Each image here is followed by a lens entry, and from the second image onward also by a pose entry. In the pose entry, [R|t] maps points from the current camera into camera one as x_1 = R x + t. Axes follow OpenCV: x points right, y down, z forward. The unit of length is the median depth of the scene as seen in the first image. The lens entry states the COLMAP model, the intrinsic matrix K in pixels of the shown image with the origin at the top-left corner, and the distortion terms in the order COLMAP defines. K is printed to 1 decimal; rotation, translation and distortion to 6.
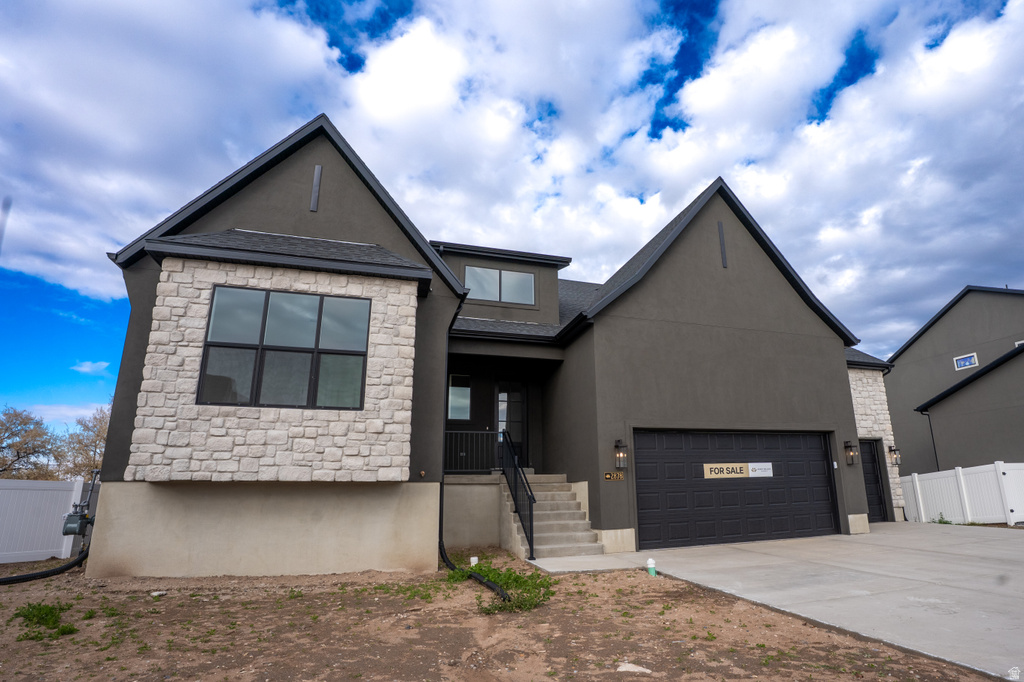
lens RADIAL K [[475.8, 0, 523.1], [0, 475.8, 351.8], [0, 0, 1]] dist [-0.048085, 0.008984]
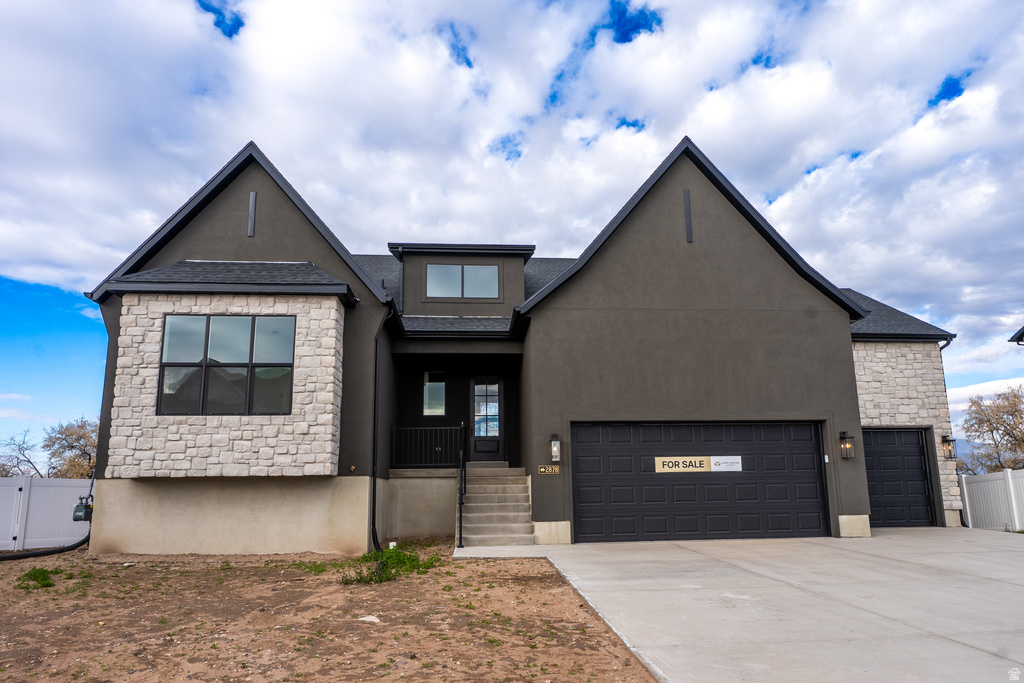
lens RADIAL K [[538.3, 0, 497.2], [0, 538.3, 372.4], [0, 0, 1]] dist [0.005594, -0.003539]
pose [[0.974433, -0.042122, -0.220692, 0.427213], [0.060020, 0.995373, 0.075029, -0.045533], [0.216511, -0.086357, 0.972453, -0.151055]]
